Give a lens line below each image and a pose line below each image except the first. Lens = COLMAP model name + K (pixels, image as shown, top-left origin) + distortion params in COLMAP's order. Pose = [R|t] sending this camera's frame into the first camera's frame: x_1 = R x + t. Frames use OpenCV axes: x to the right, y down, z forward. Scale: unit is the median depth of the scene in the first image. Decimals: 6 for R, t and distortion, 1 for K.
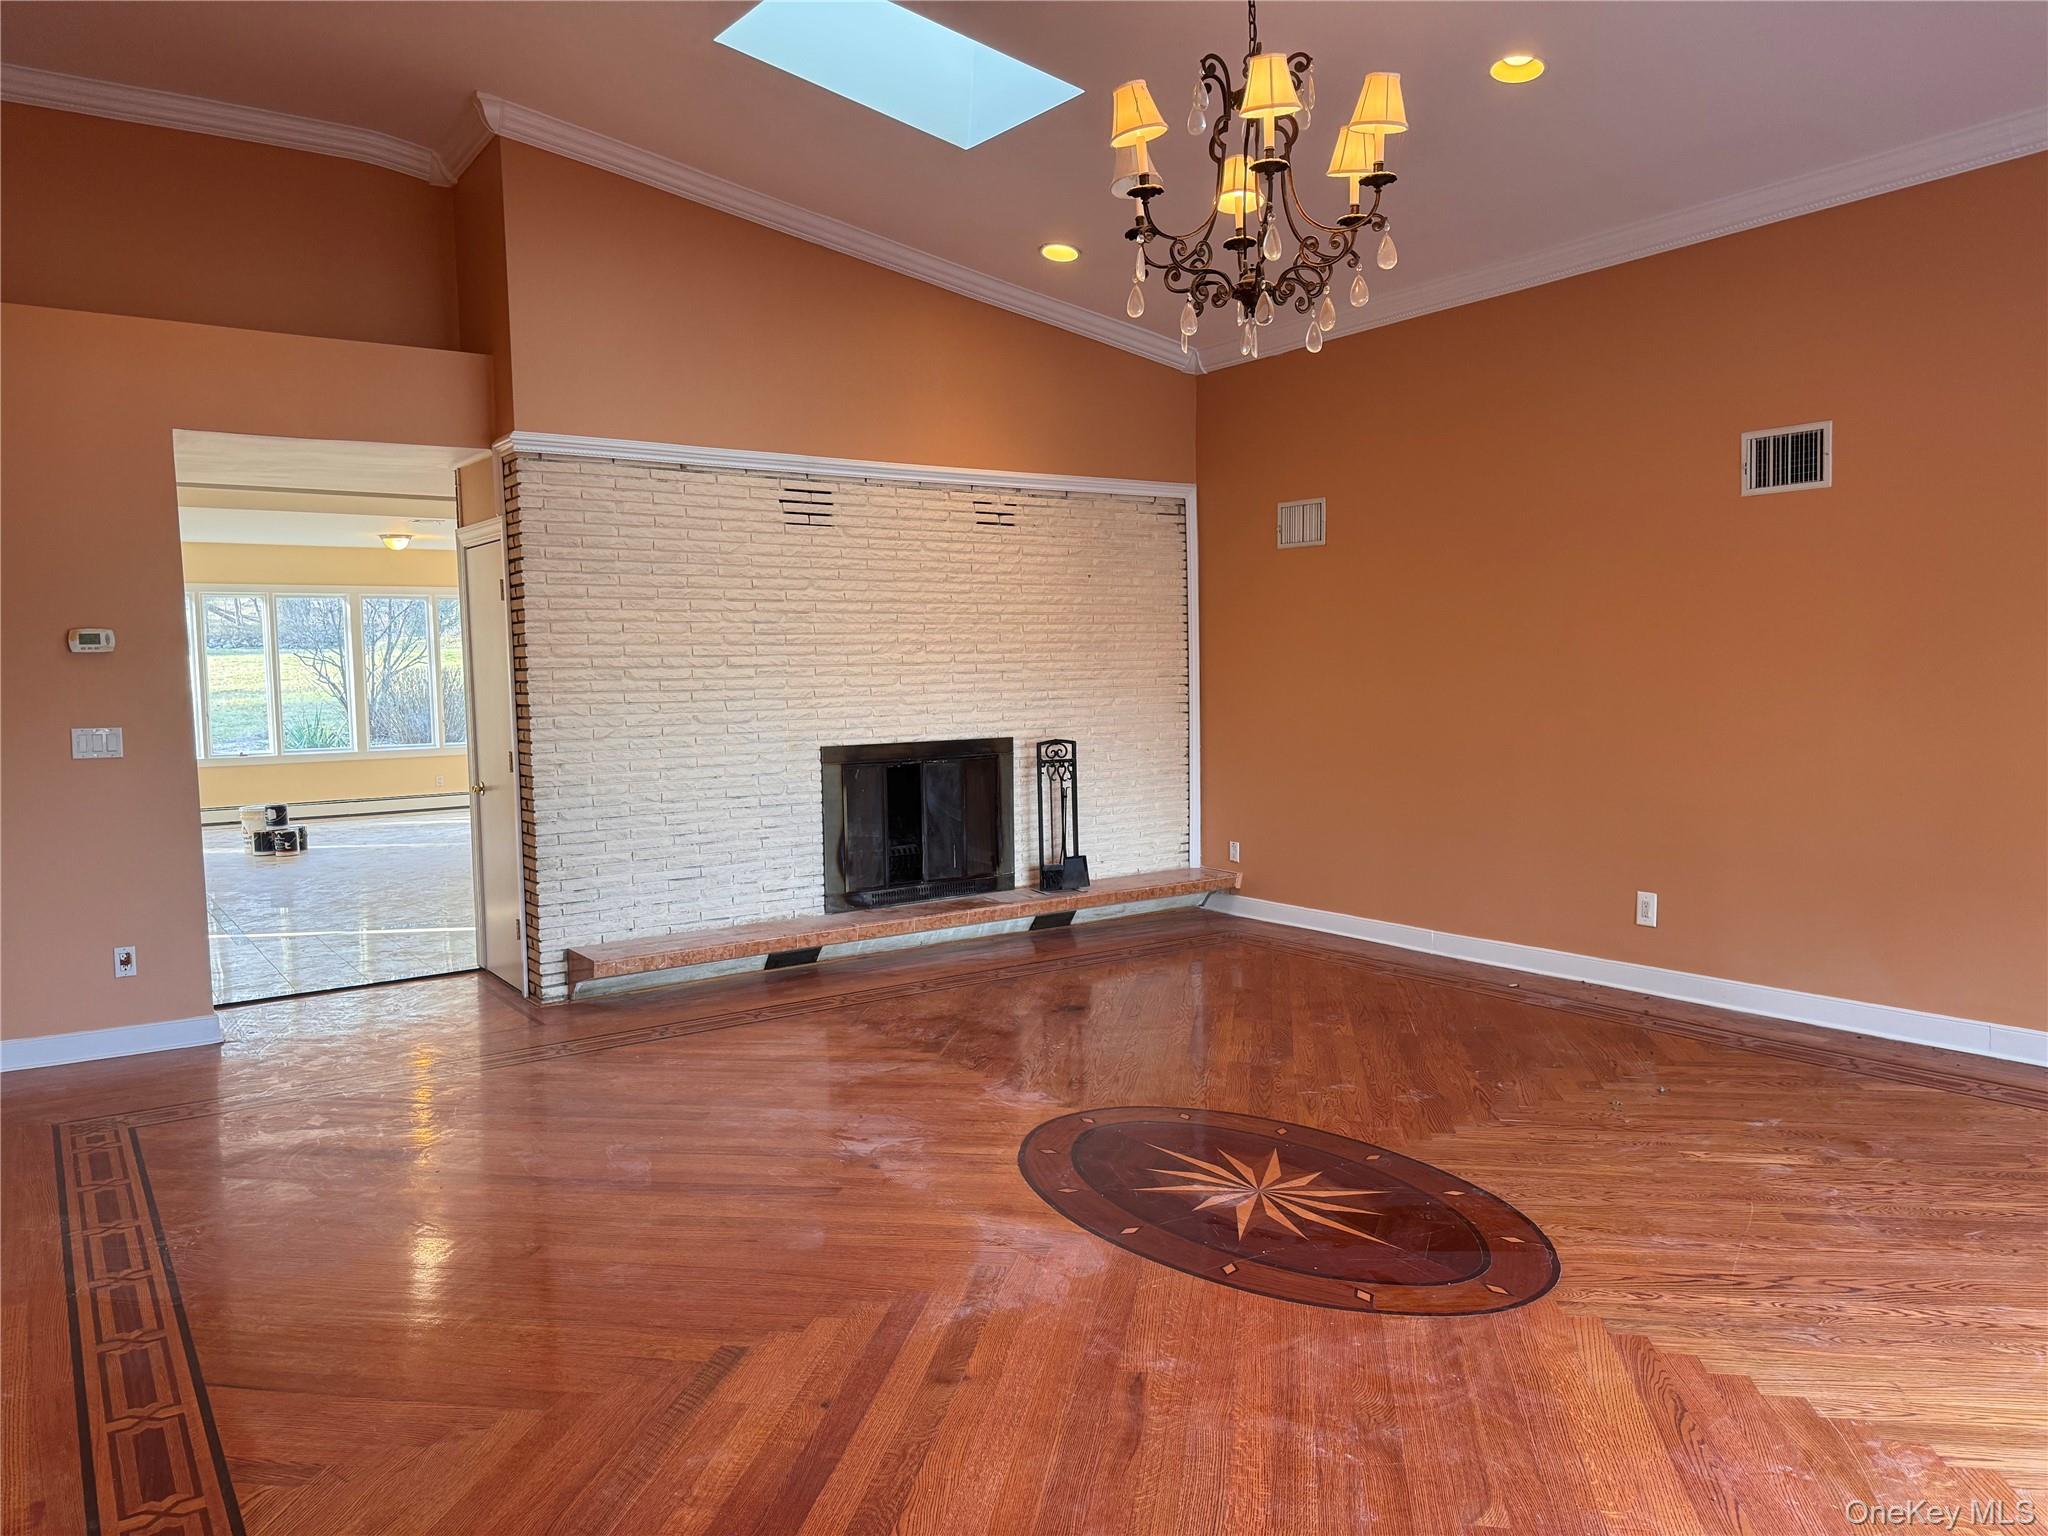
lens RADIAL K [[1421.3, 0, 1016.7], [0, 1421.3, 772.1], [0, 0, 1]] dist [0.002355, -0.002889]
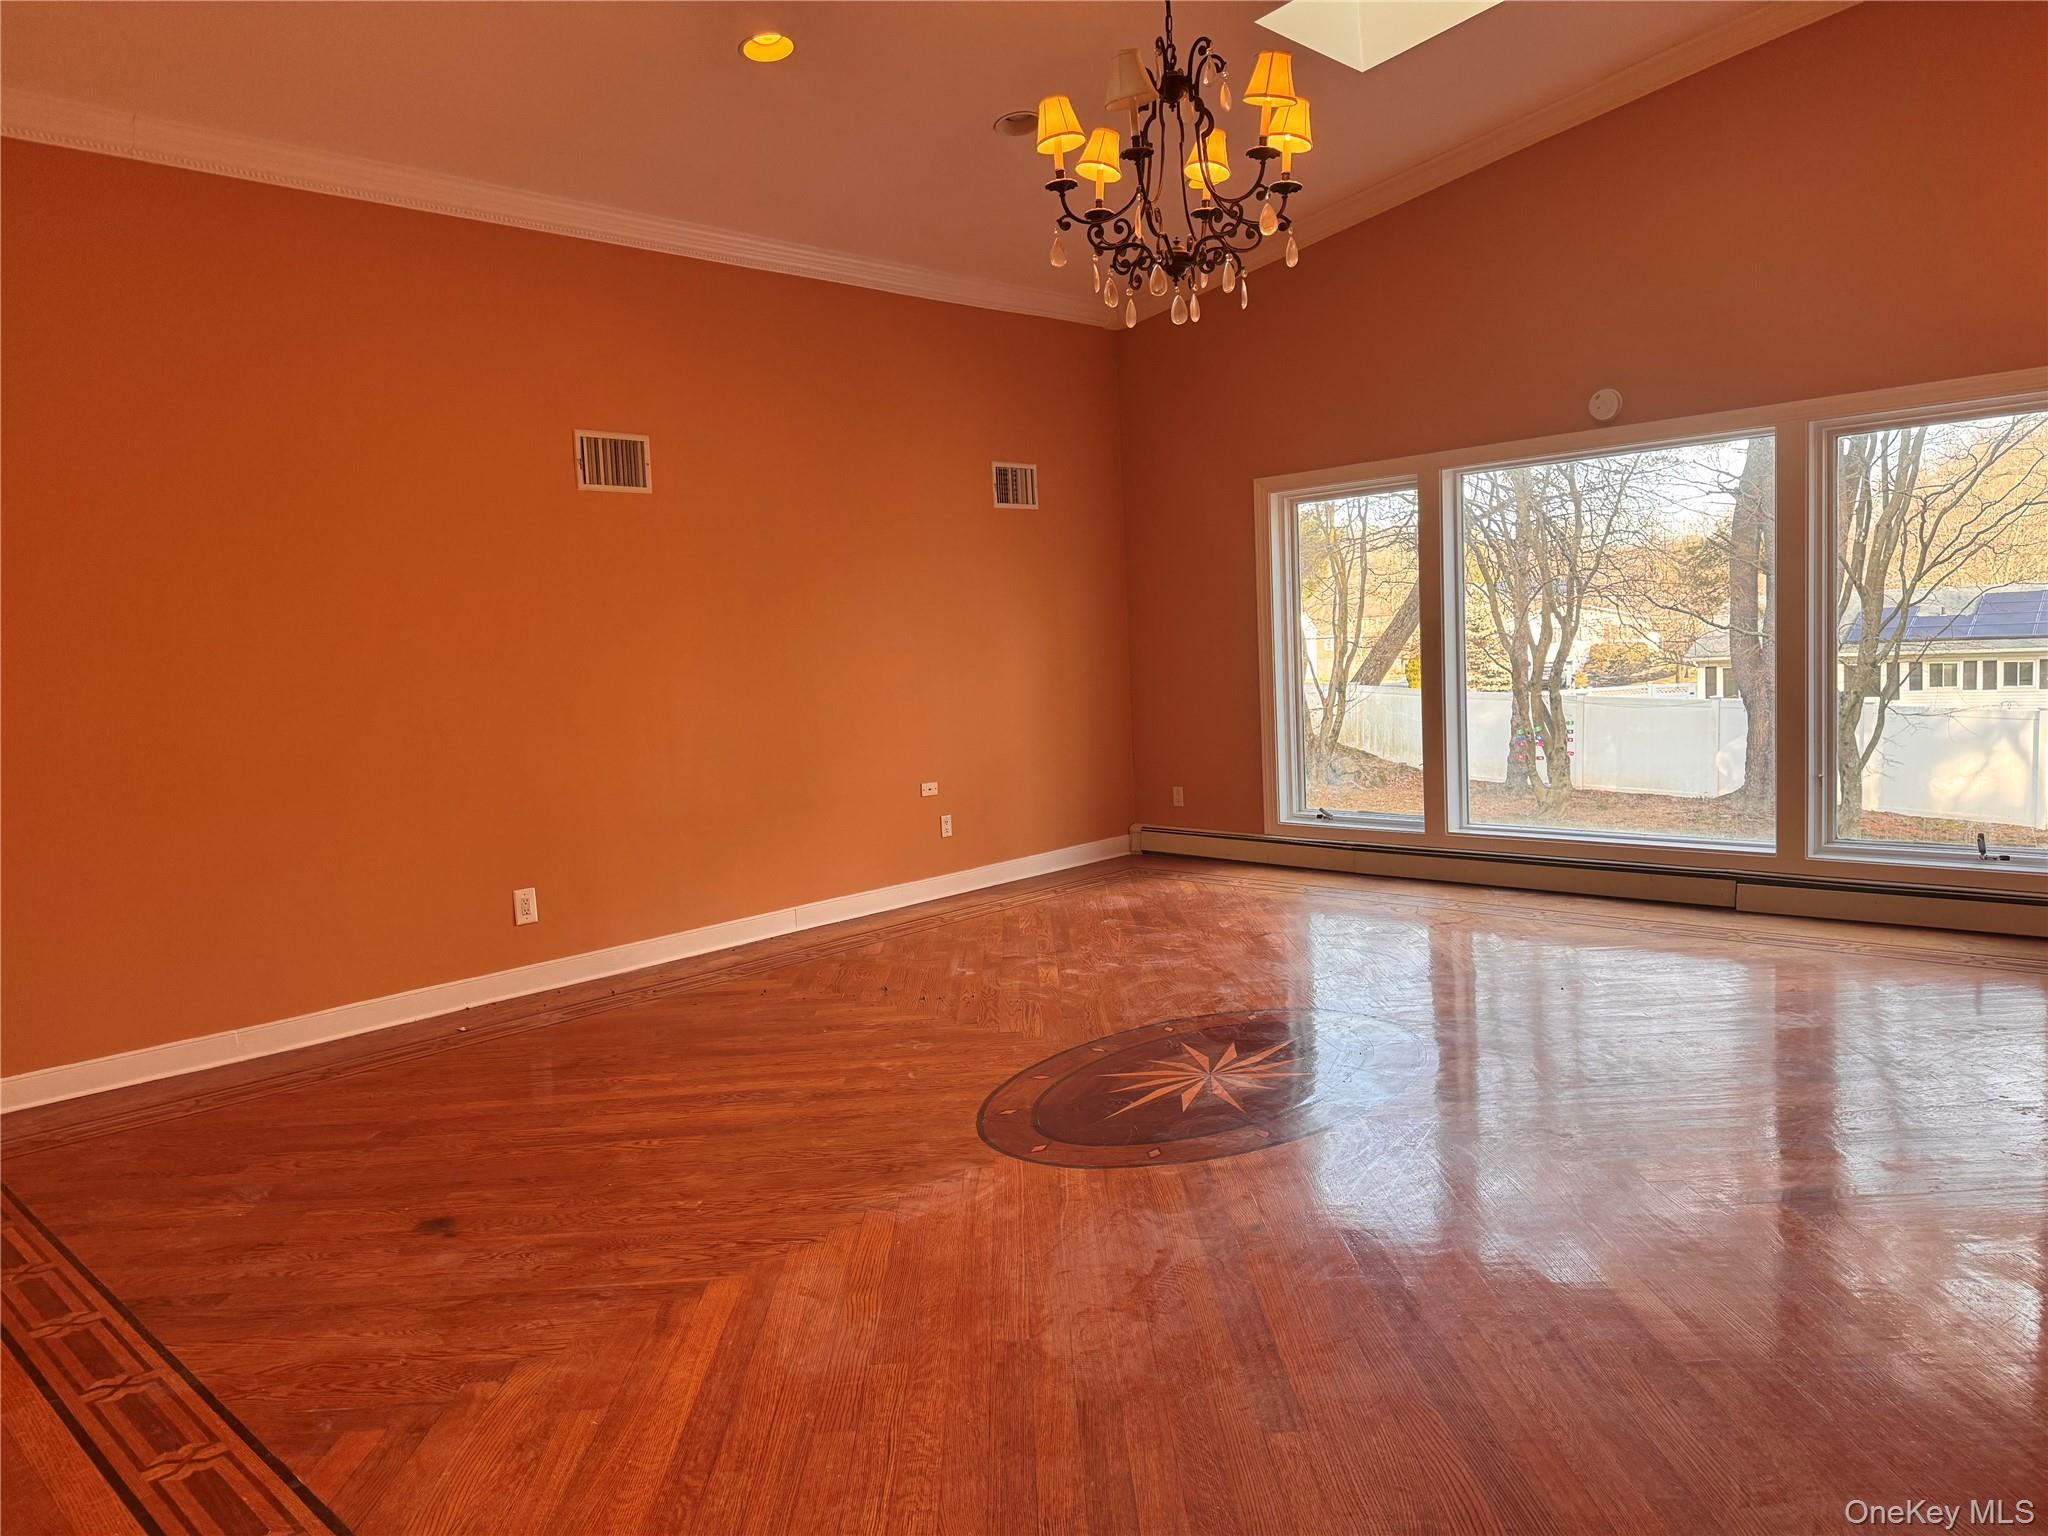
lens RADIAL K [[1421.3, 0, 1015.5], [0, 1421.3, 763.1], [0, 0, 1]] dist [0.002355, -0.002889]
pose [[-0.185939, -0.060559, 0.980693, -0.688942], [0.131698, 0.987556, 0.085953, -0.047470], [-0.973695, 0.145137, -0.175650, 1.032528]]
